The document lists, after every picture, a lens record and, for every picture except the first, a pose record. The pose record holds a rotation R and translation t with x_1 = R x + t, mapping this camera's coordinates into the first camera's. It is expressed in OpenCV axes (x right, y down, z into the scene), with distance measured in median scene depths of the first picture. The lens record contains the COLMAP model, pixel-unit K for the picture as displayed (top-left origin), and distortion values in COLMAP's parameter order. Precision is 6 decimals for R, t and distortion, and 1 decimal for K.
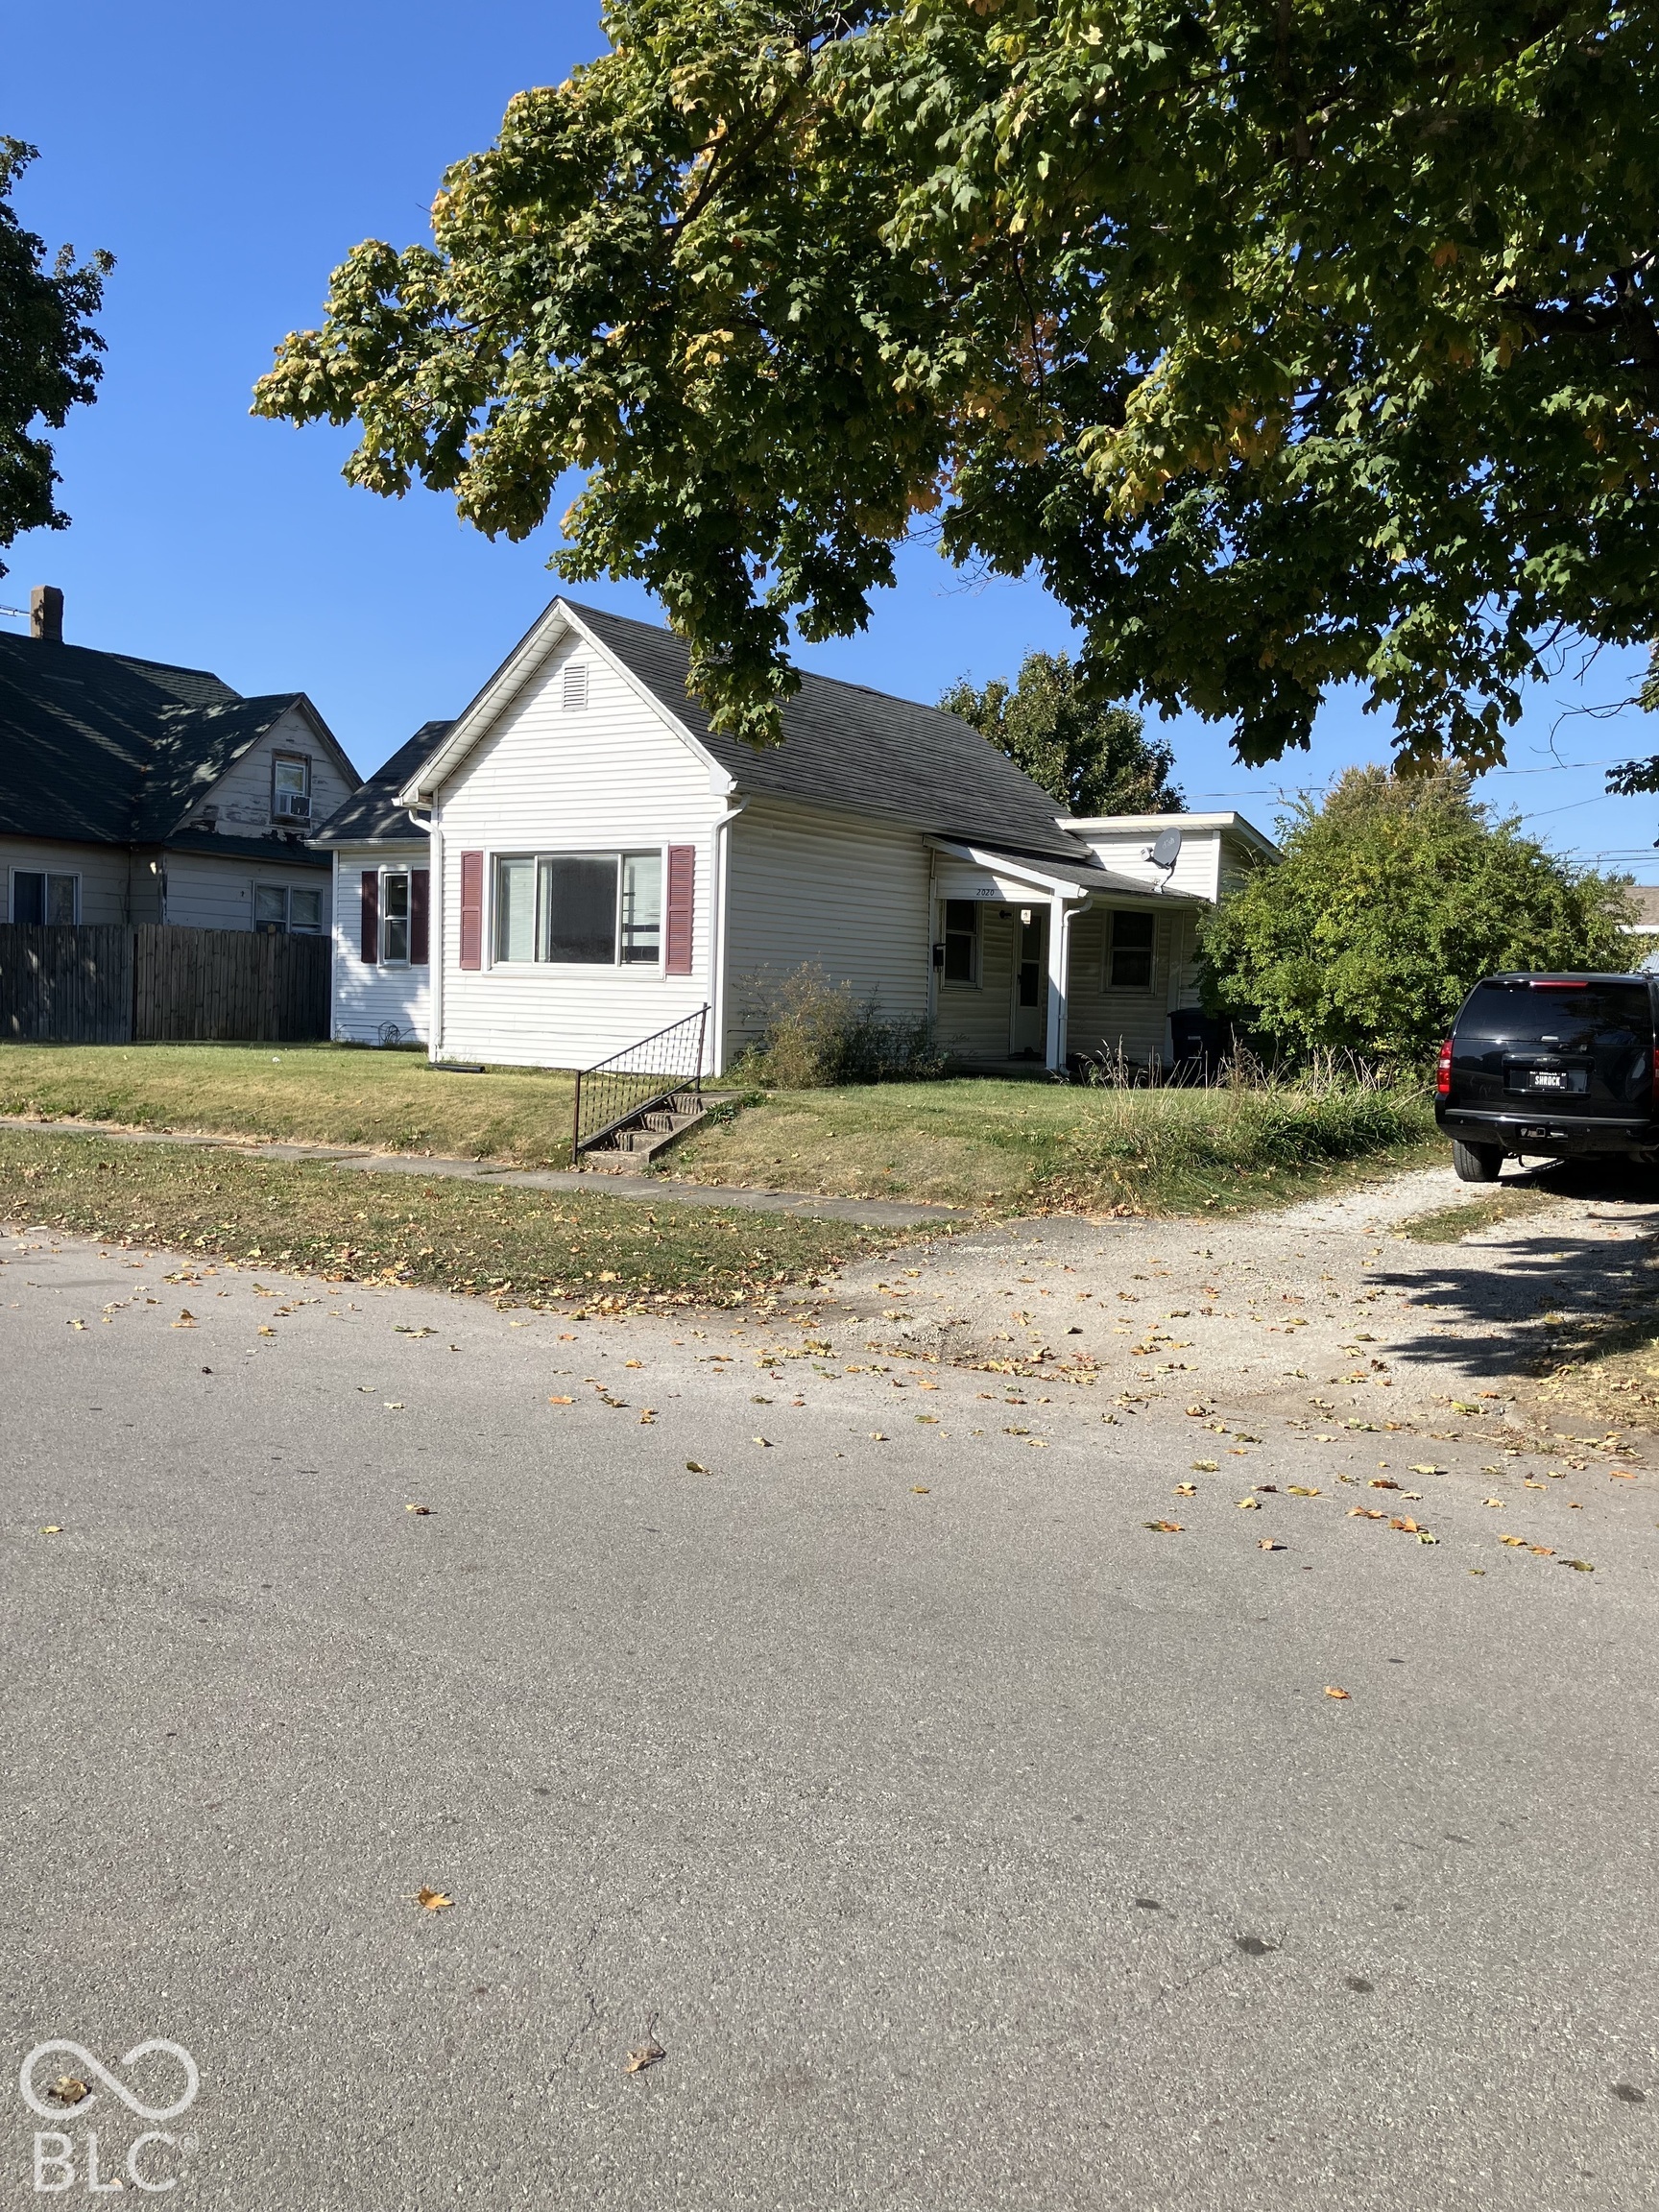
lens RADIAL K [[1788.2, 0, 829.5], [0, 1788.2, 1106.0], [0, 0, 1]] dist [0.142390, -0.323496]
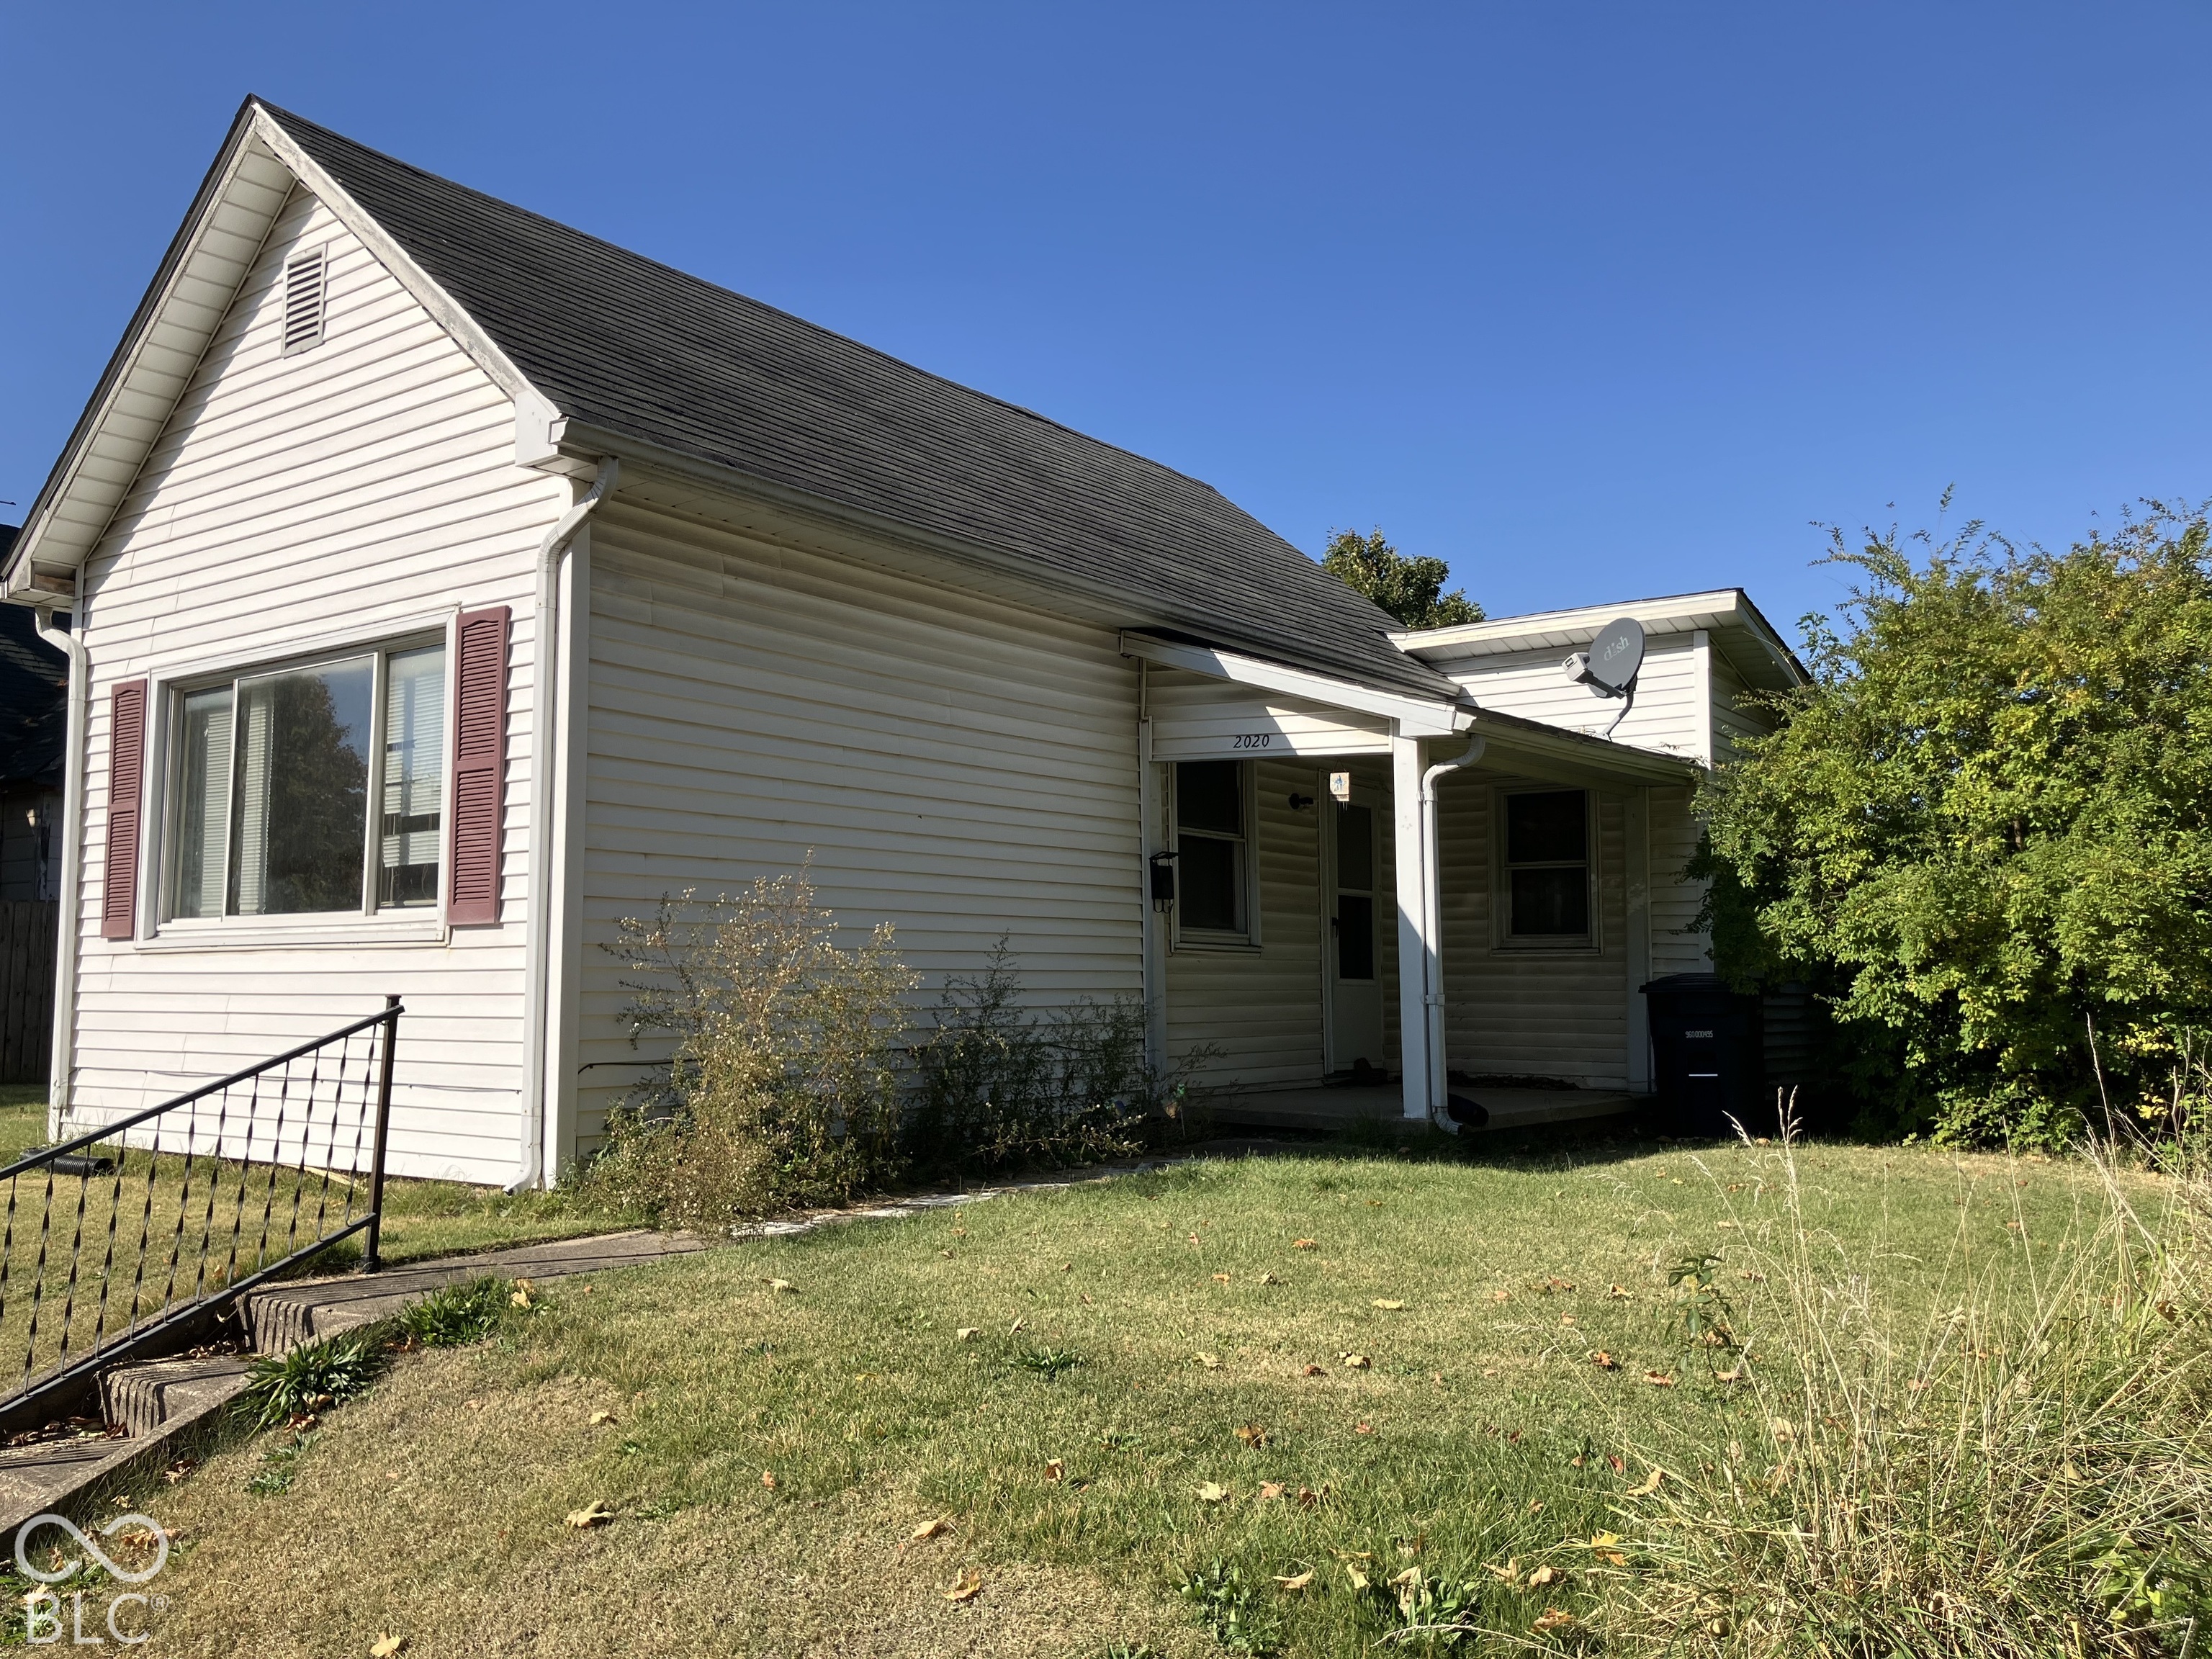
lens RADIAL K [[1788.2, 0, 1106.0], [0, 1788.2, 829.5], [0, 0, 1]] dist [0.142390, -0.323496]
pose [[0.999064, -0.035286, -0.025033, 0.060975], [0.031303, 0.988975, -0.144738, -0.029178], [0.029864, 0.143818, 0.989153, 0.547538]]
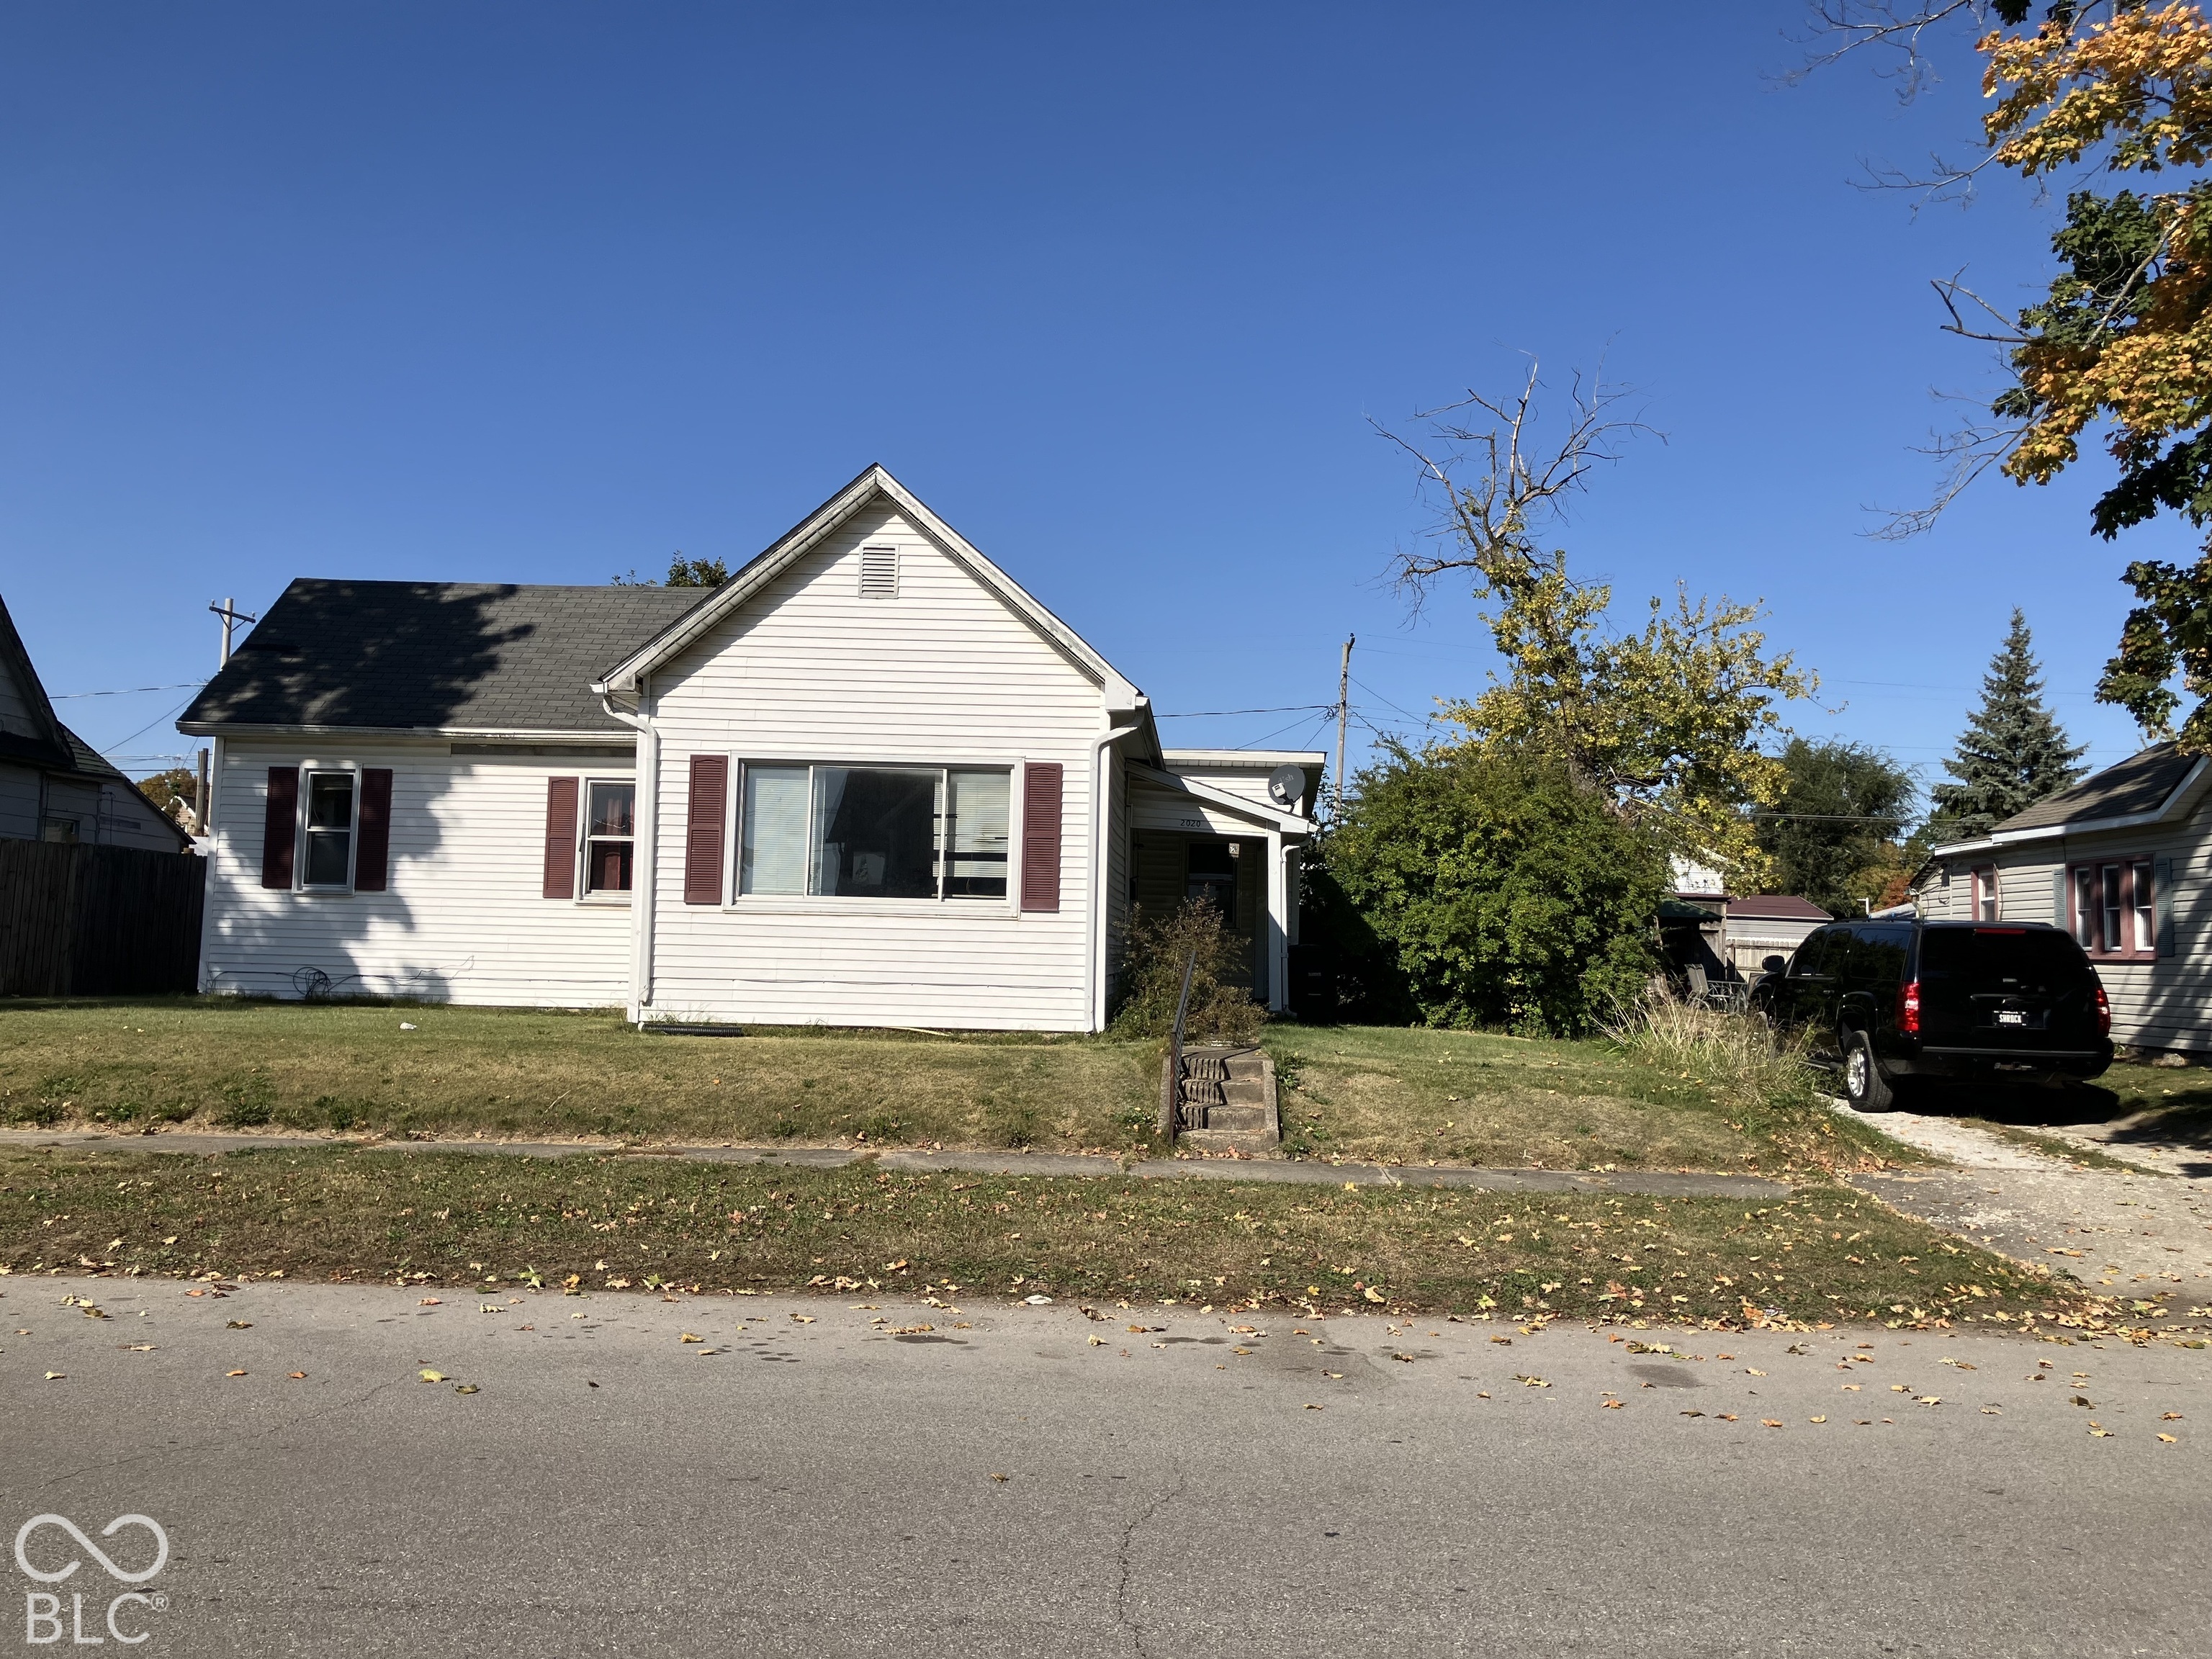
lens RADIAL K [[1820.4, 0, 1101.5], [0, 1820.4, 783.5], [0, 0, 1]] dist [0.030118, -0.004657]
pose [[0.844375, 0.041243, 0.534163, -0.476250], [0.029541, 0.991932, -0.123284, -0.024243], [-0.534938, 0.119877, 0.836344, 0.231205]]
